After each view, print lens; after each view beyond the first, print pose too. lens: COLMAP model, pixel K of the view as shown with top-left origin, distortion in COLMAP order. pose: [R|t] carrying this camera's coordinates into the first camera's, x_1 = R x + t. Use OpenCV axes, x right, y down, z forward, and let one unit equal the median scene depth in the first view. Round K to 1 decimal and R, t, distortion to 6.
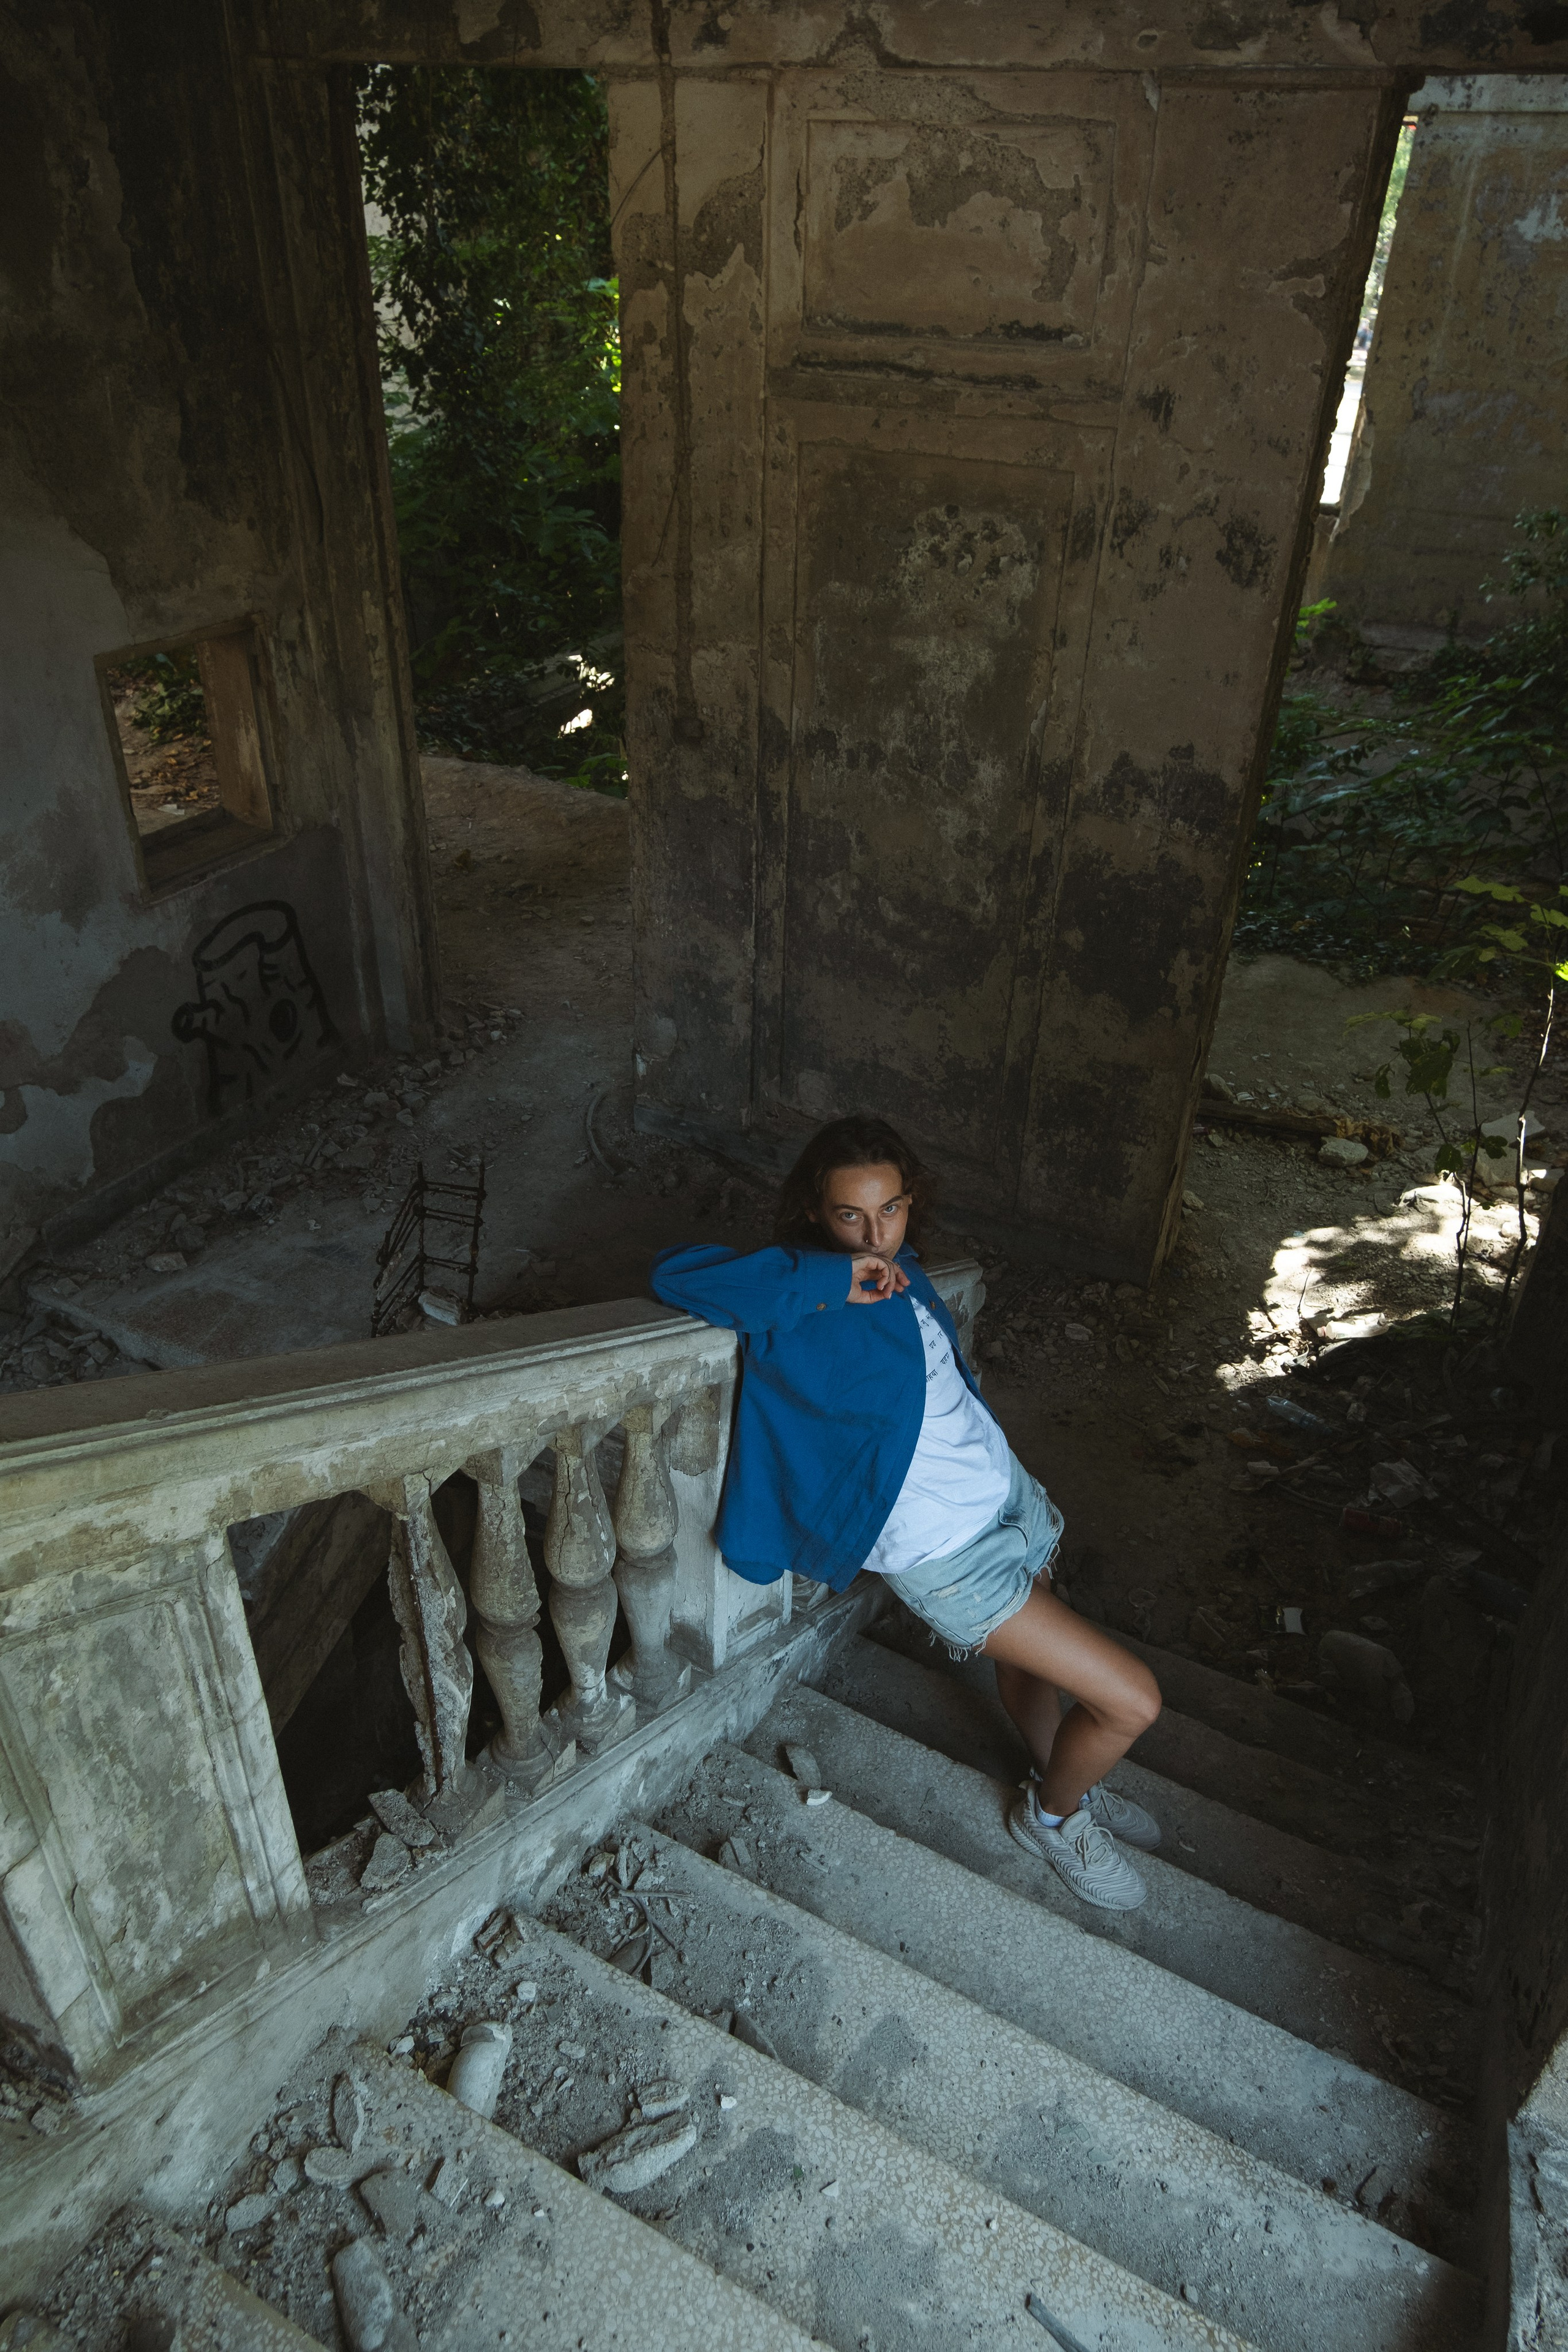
lens RADIAL K [[1670.8, 0, 782.3], [0, 1670.8, 1176.1], [0, 0, 1]] dist [0.007049, -0.001913]
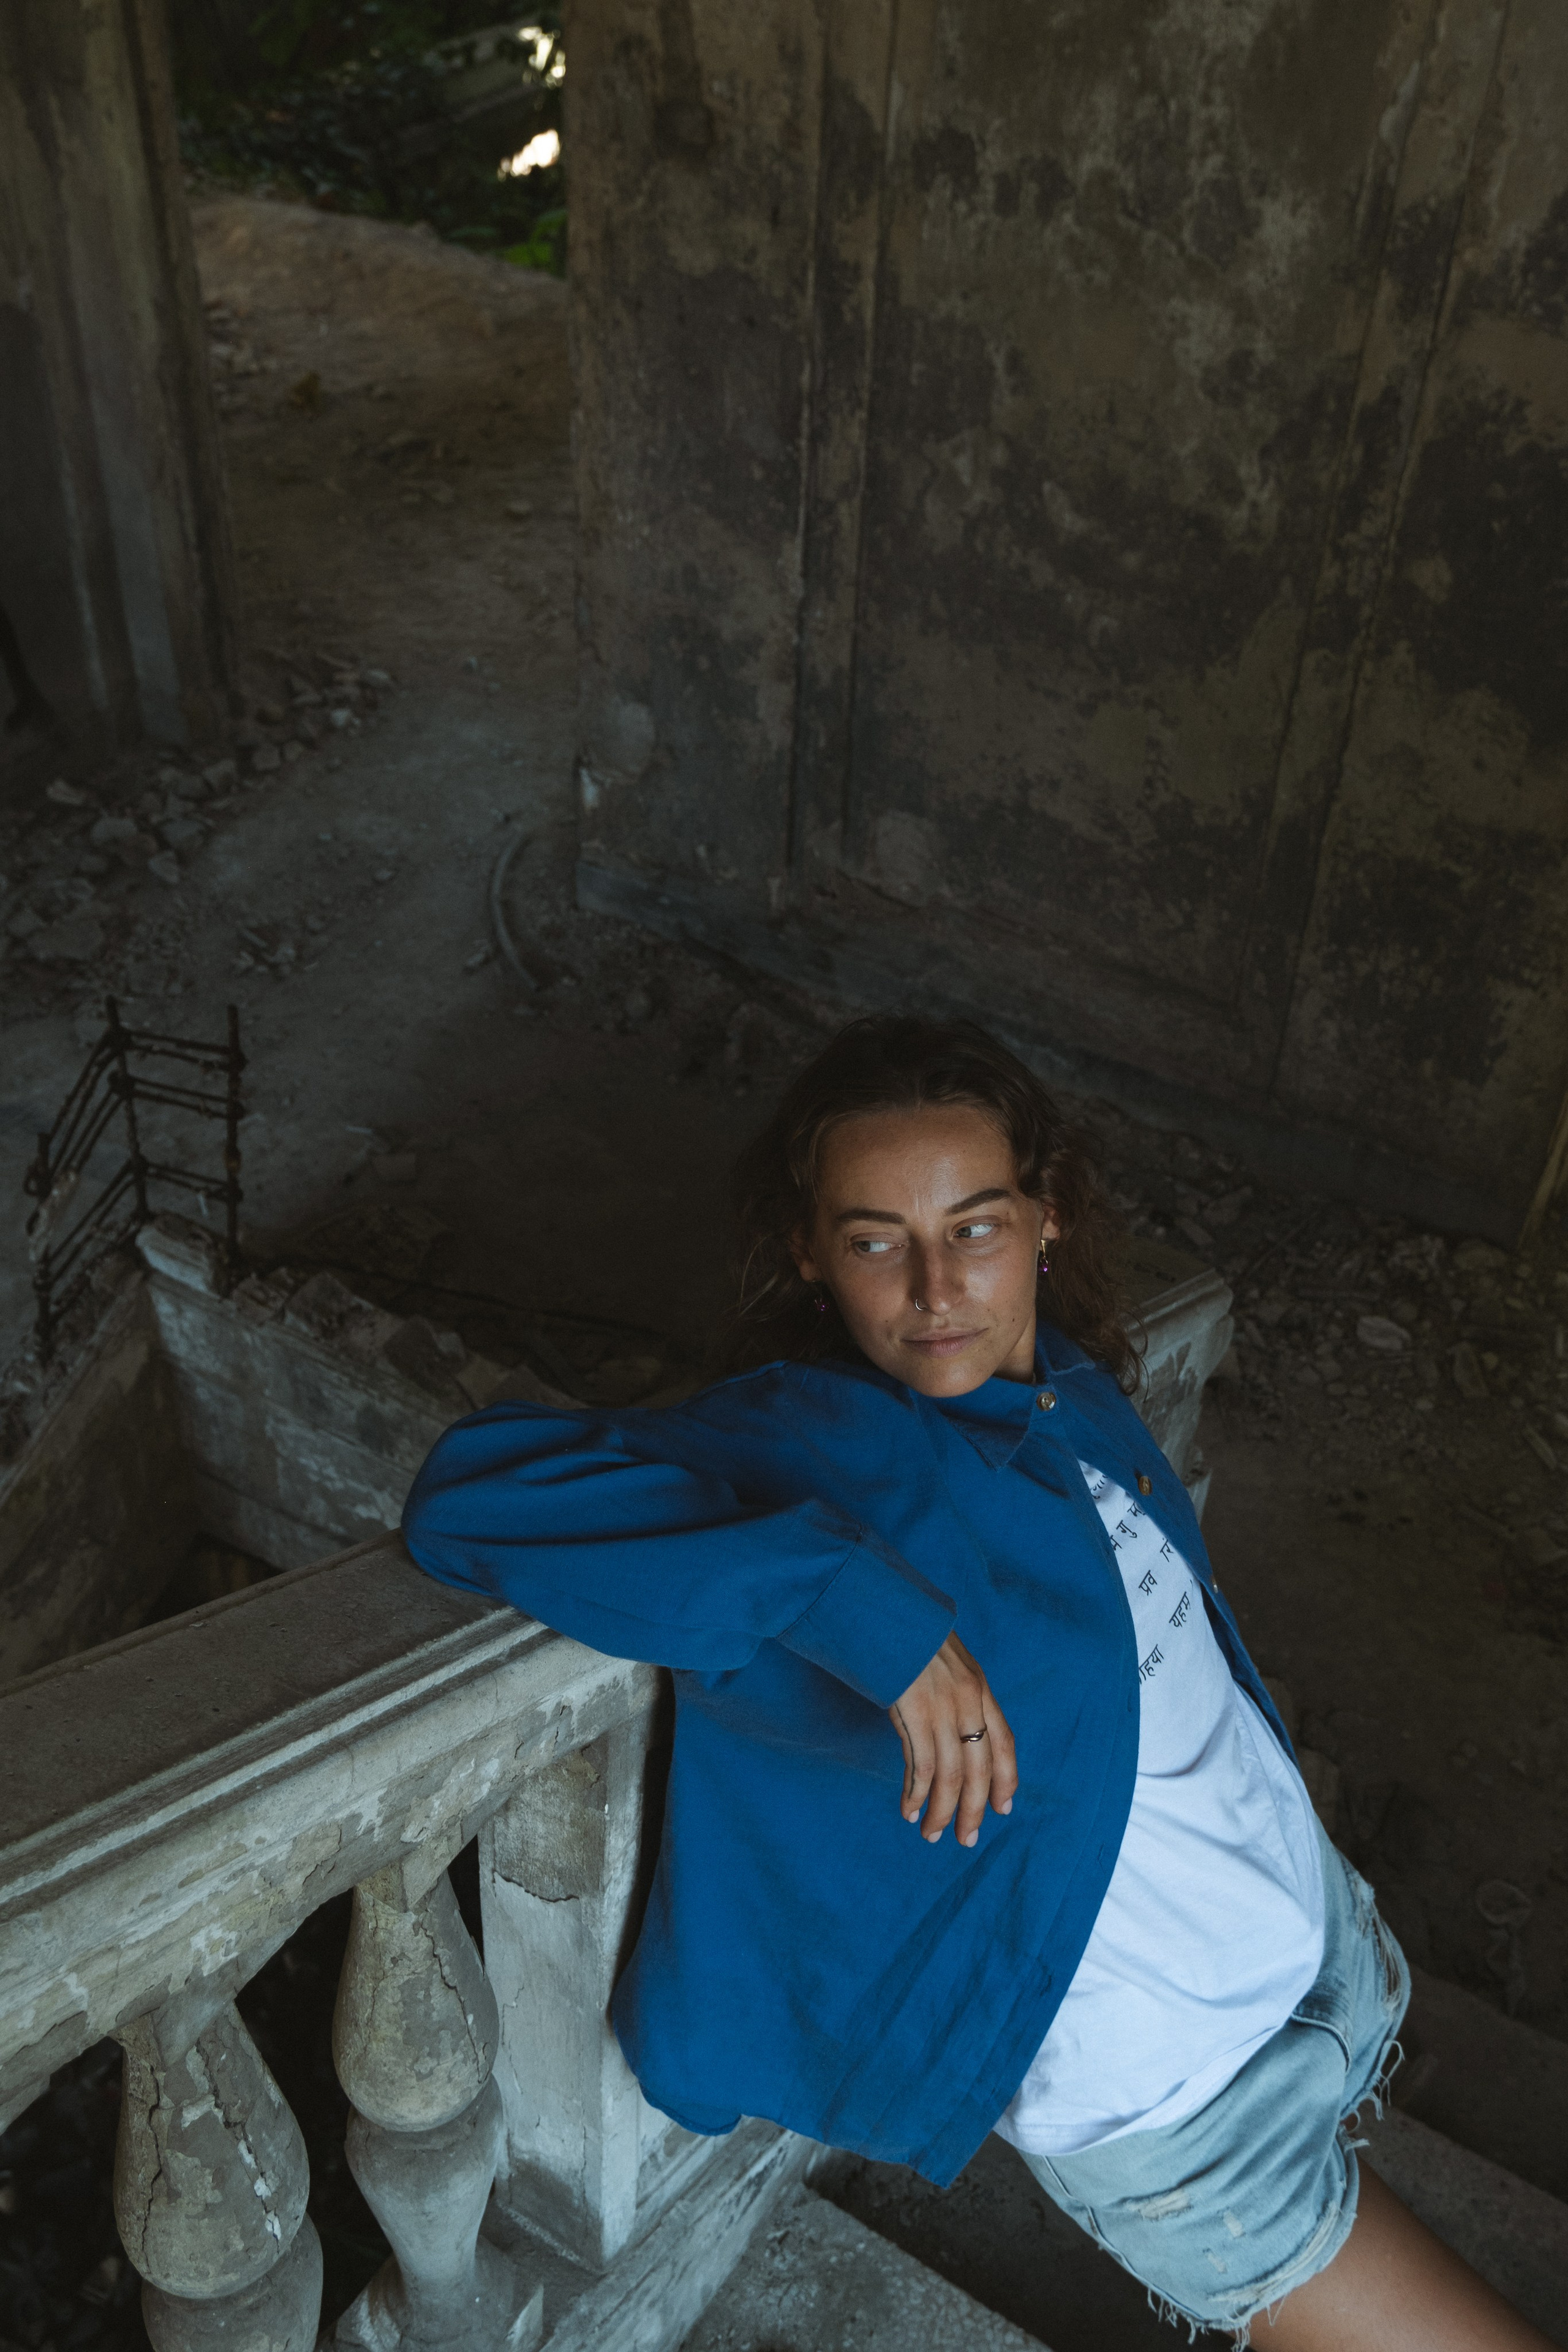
lens RADIAL K [[2443.6, 0, 782.6], [0, 2443.6, 1174.3], [0, 0, 1]] dist [0.076368, 0.000000]
pose [[0.998785, 0.037907, -0.031495, 0.009241], [-0.034186, 0.993203, 0.111261, -0.037460], [0.035498, -0.110050, 0.993292, 0.224167]]
